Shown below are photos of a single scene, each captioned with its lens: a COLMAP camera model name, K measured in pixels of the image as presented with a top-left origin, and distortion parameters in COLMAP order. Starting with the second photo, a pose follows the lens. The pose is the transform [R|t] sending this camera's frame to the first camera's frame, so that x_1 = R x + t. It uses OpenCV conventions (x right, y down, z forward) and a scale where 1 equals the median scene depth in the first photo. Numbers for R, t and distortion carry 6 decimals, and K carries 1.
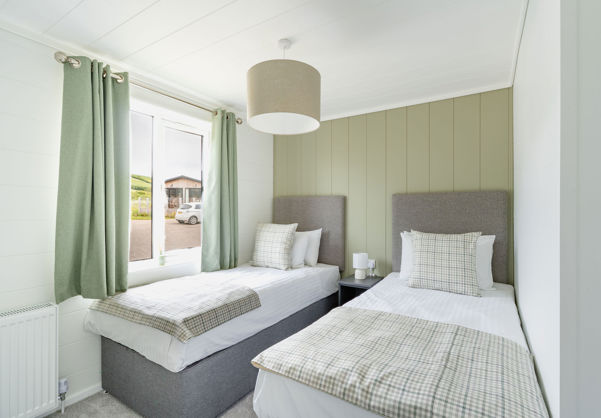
lens RADIAL K [[298.0, 0, 302.5], [0, 298.0, 209.4], [0, 0, 1]] dist [0.000822, 0.000590]
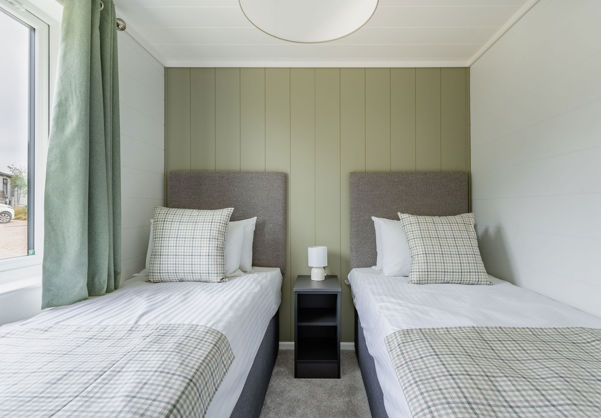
lens RADIAL K [[298.0, 0, 303.1], [0, 298.0, 209.2], [0, 0, 1]] dist [0.000822, 0.000590]
pose [[0.850003, 0.004600, 0.526758, -0.231994], [-0.004268, 0.999989, -0.001845, 0.051195], [-0.526761, -0.000680, 0.850013, 0.374046]]
